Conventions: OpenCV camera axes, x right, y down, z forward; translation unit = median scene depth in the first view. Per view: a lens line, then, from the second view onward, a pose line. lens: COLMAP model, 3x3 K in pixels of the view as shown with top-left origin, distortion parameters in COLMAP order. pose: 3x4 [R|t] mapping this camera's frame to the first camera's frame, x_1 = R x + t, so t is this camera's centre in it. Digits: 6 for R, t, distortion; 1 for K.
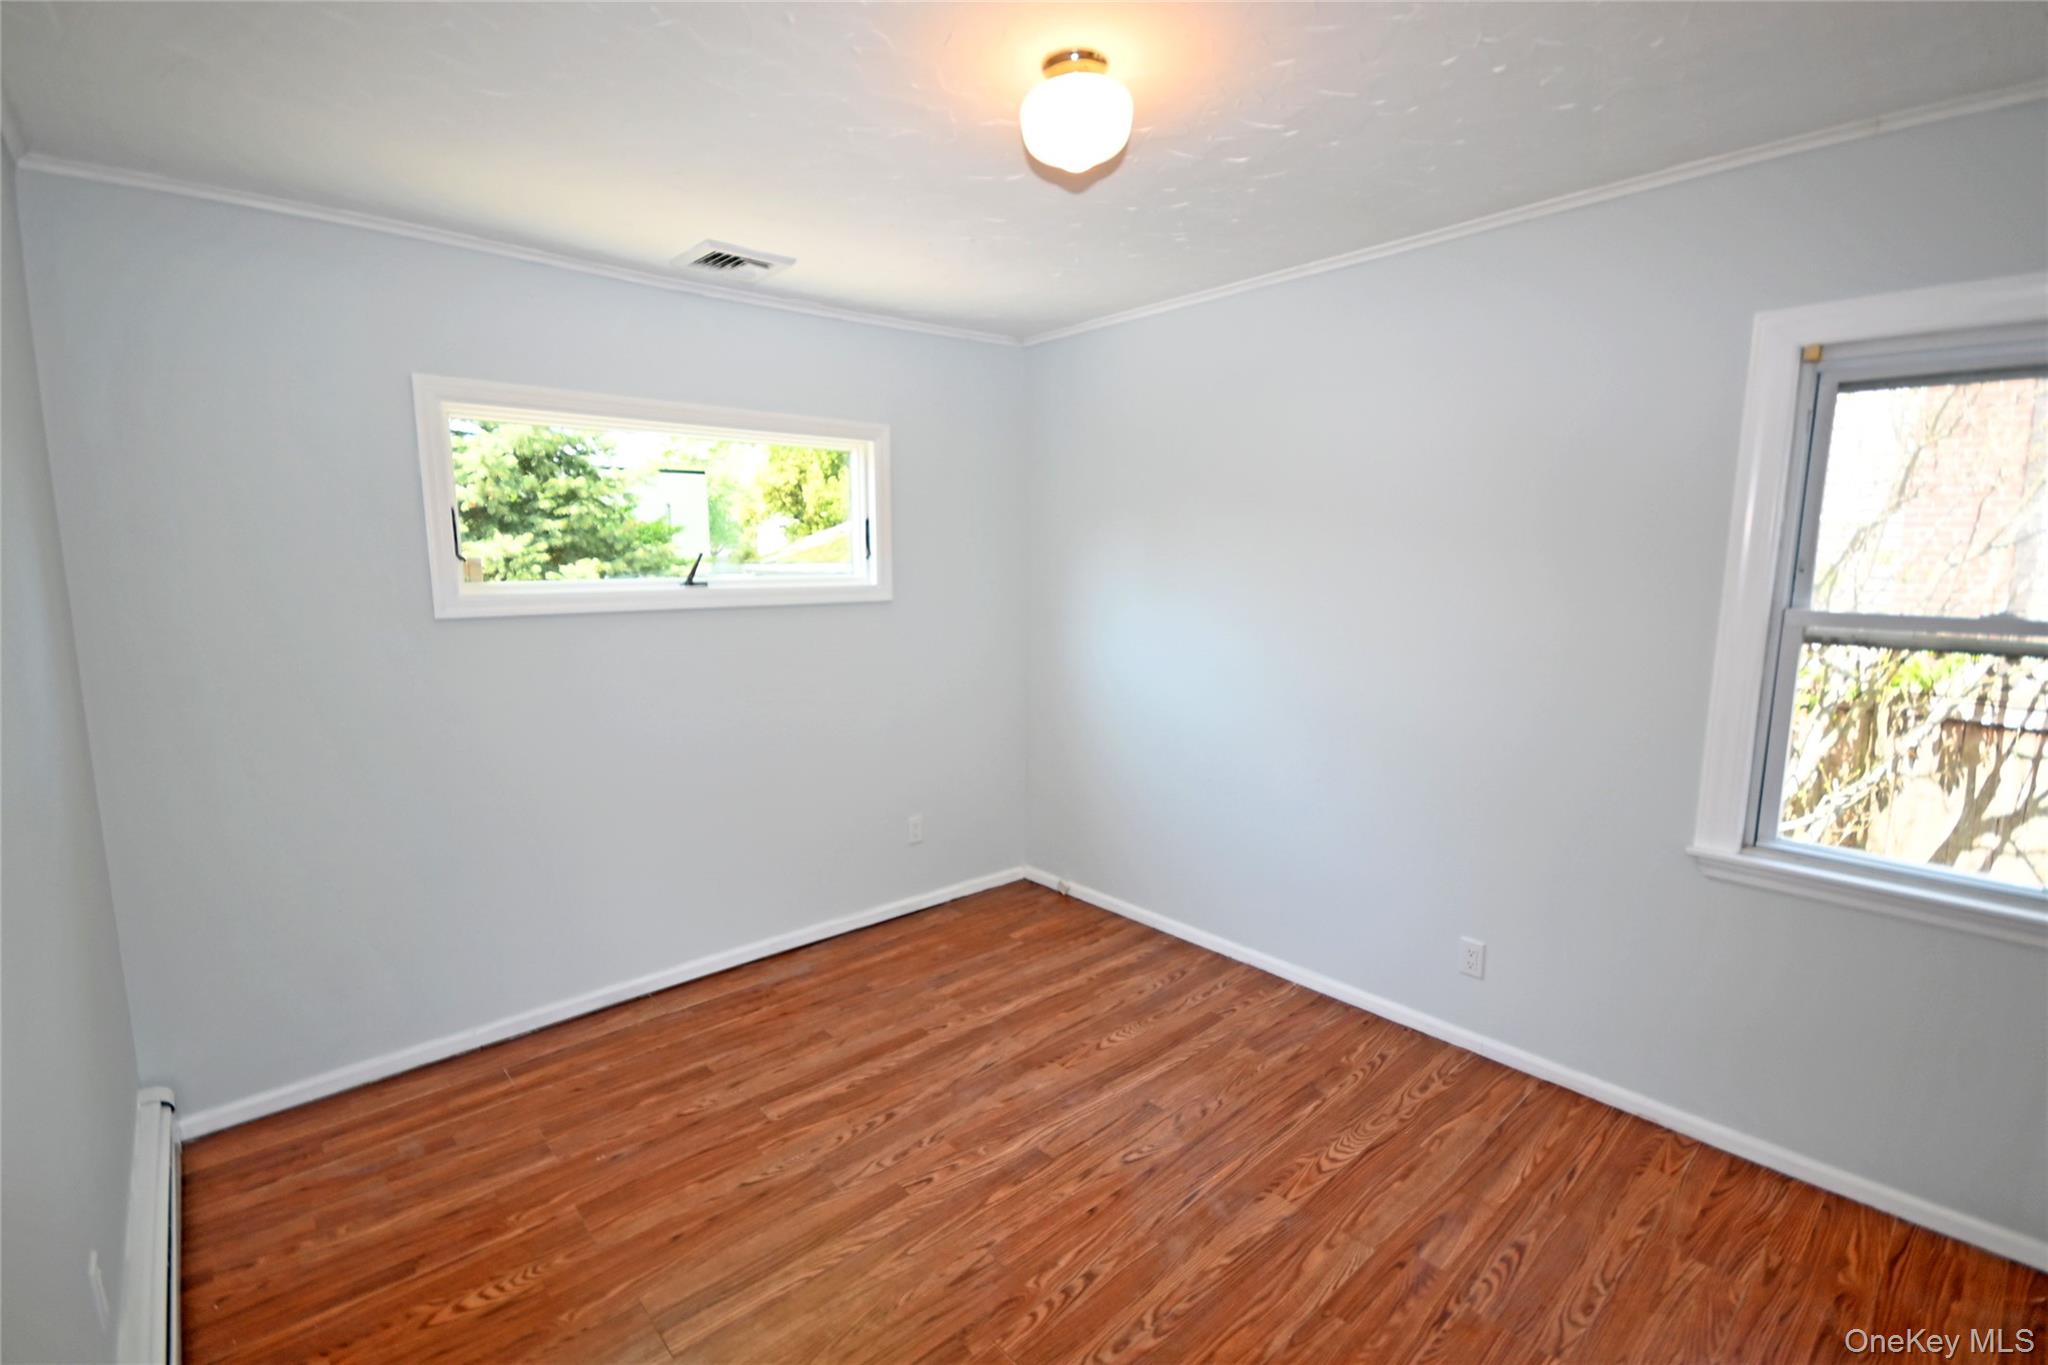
lens RADIAL K [[902.6, 0, 1020.9], [0, 902.6, 688.0], [0, 0, 1]] dist [0.004277, -0.006986]
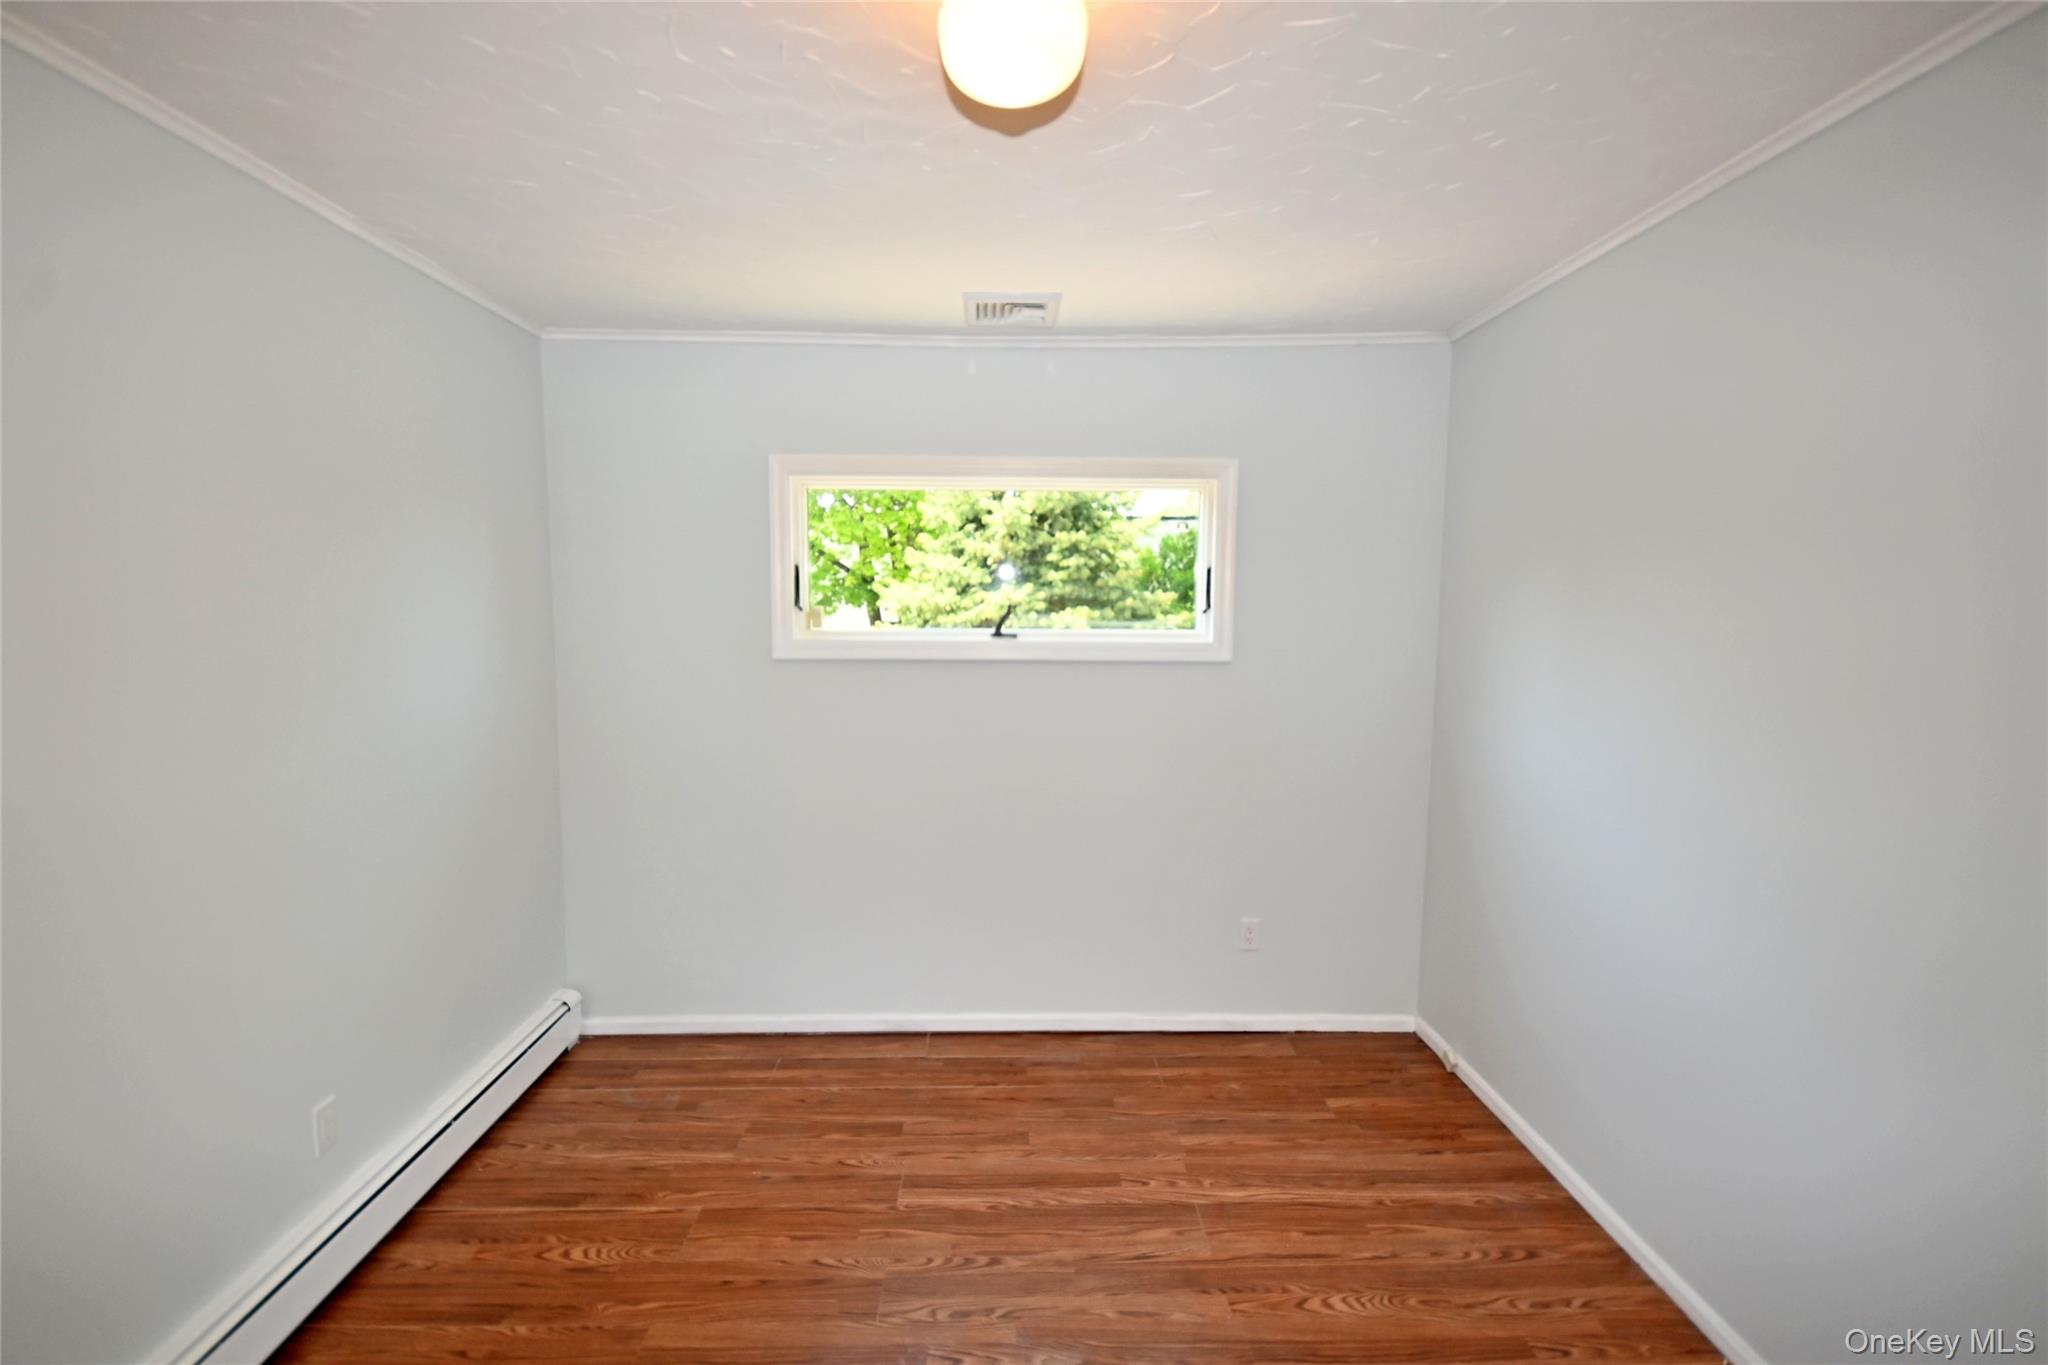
lens RADIAL K [[914.0, 0, 1023.5], [0, 914.0, 689.8], [0, 0, 1]] dist [-0.000082, 0.000314]
pose [[0.762903, 0.069507, -0.642766, 0.364769], [-0.100703, 0.994845, -0.011944, -0.053986], [0.638622, 0.073840, 0.765969, 0.289273]]
